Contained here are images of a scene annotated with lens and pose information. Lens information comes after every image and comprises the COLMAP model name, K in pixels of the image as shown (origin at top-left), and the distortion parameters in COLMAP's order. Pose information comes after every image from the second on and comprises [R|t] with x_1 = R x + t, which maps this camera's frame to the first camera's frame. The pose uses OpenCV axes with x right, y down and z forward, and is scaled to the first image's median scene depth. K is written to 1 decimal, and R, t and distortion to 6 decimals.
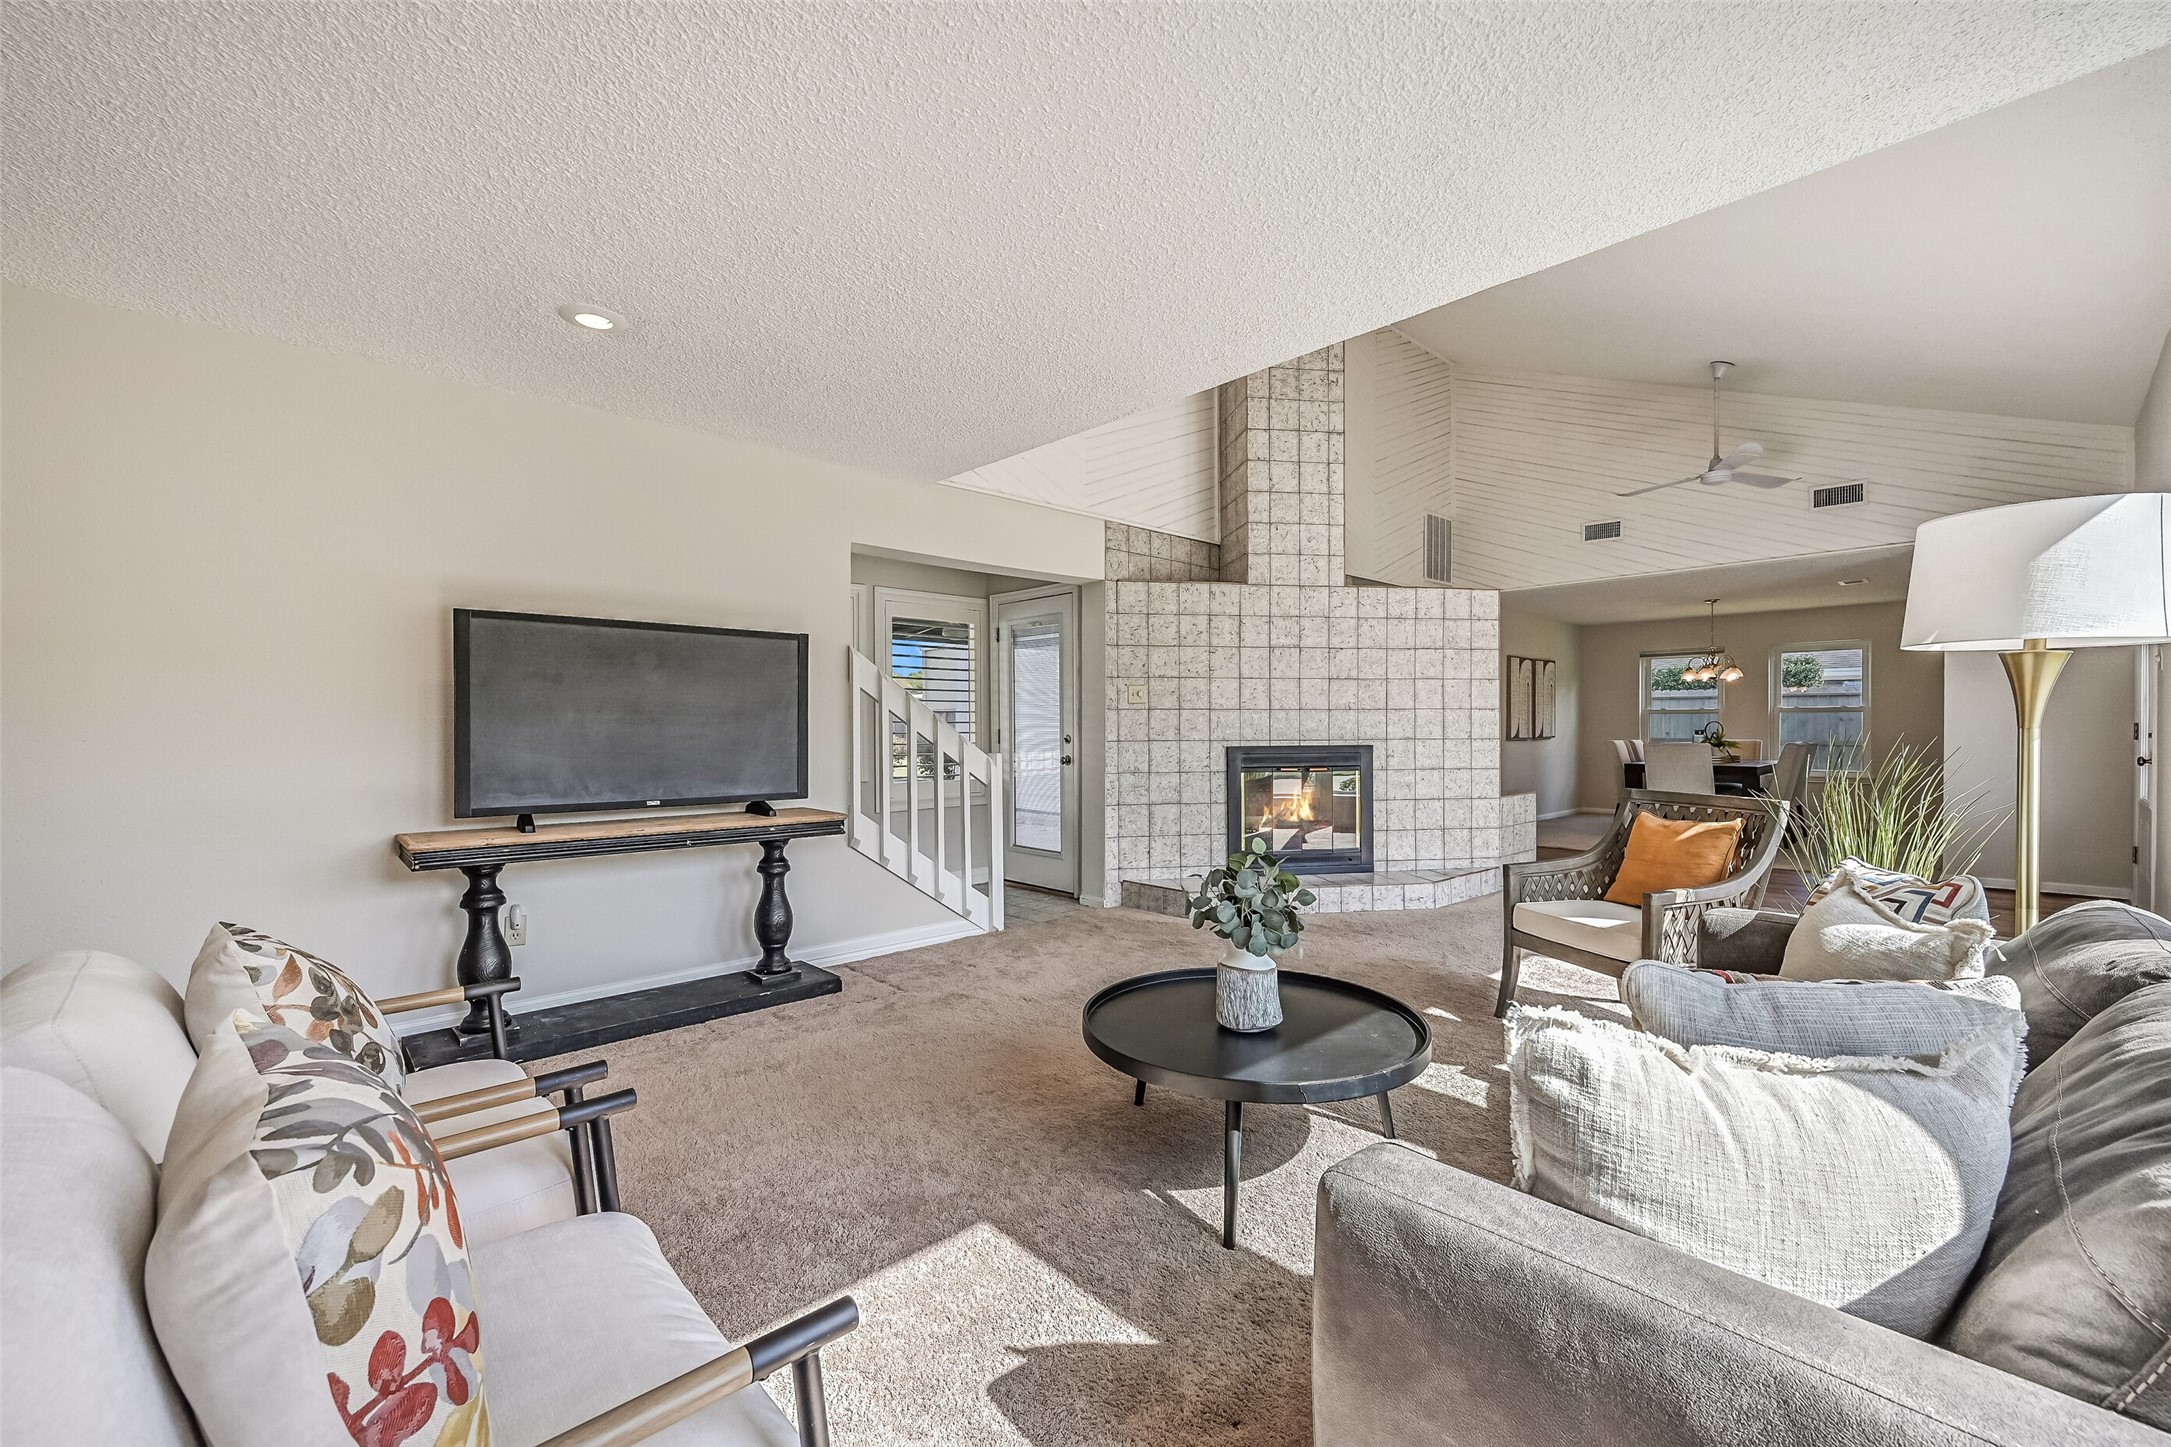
lens RADIAL K [[866.8, 0, 1089.6], [0, 866.8, 728.7], [0, 0, 1]] dist [-0.000013, 0.000111]
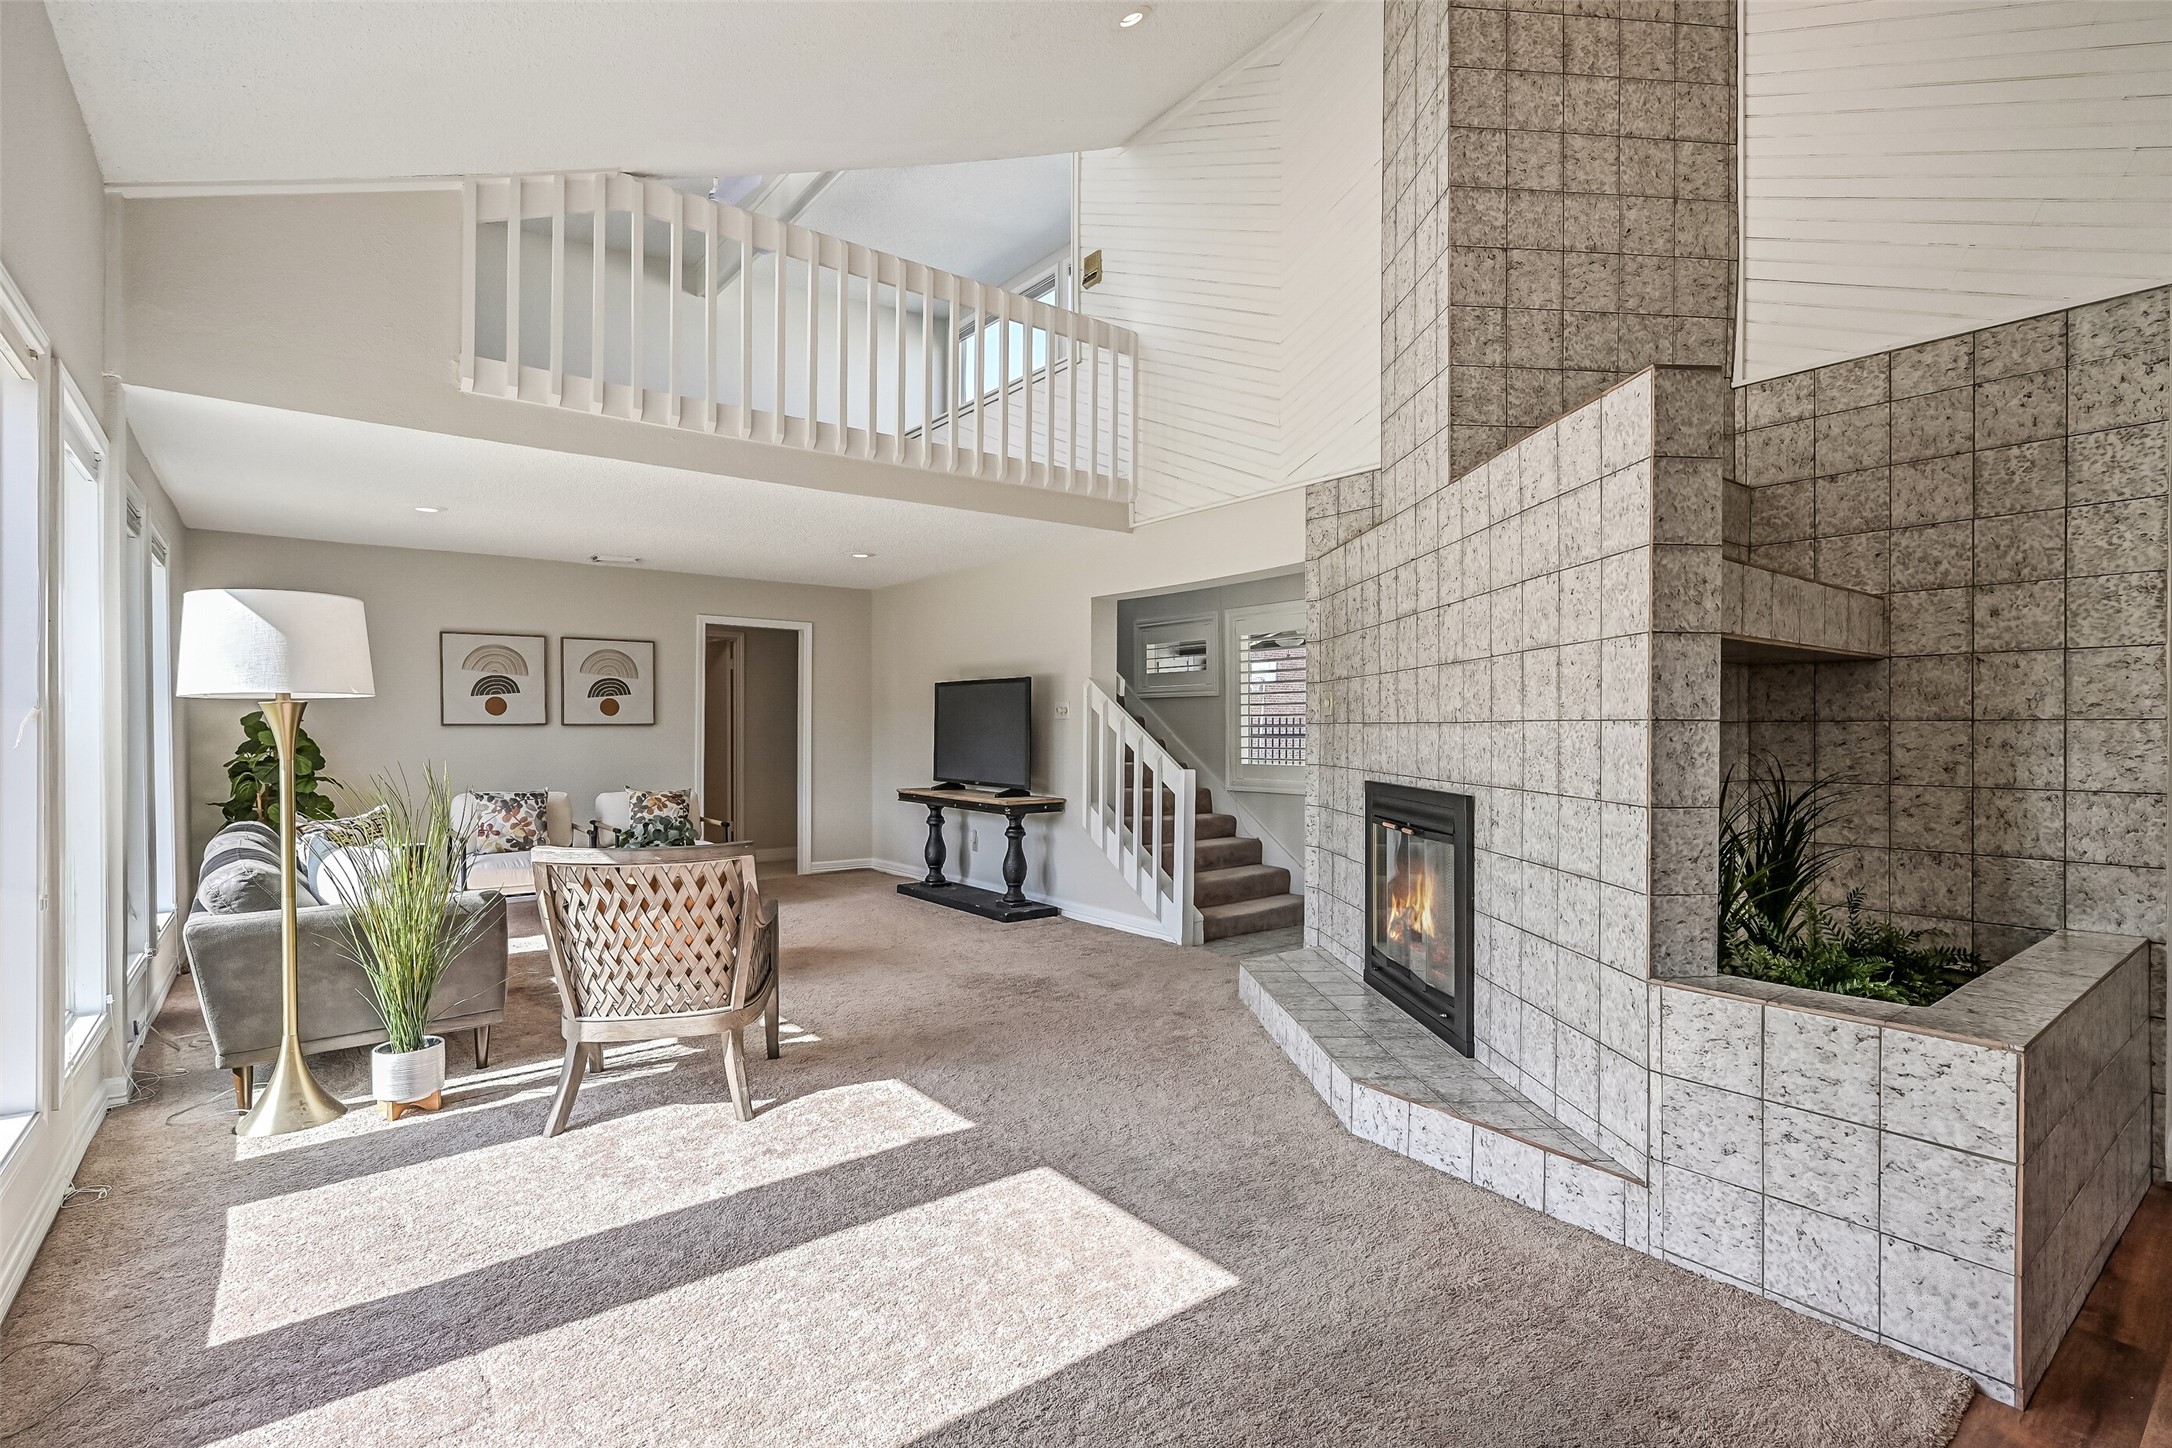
lens RADIAL K [[1017.4, 0, 1129.3], [0, 1017.4, 724.6], [0, 0, 1]] dist [0.000129, -0.000007]
pose [[-0.053272, 0.001061, -0.998579, 0.925703], [-0.005989, 0.999981, 0.001382, -0.021193], [0.998562, 0.006054, -0.053265, 0.859542]]
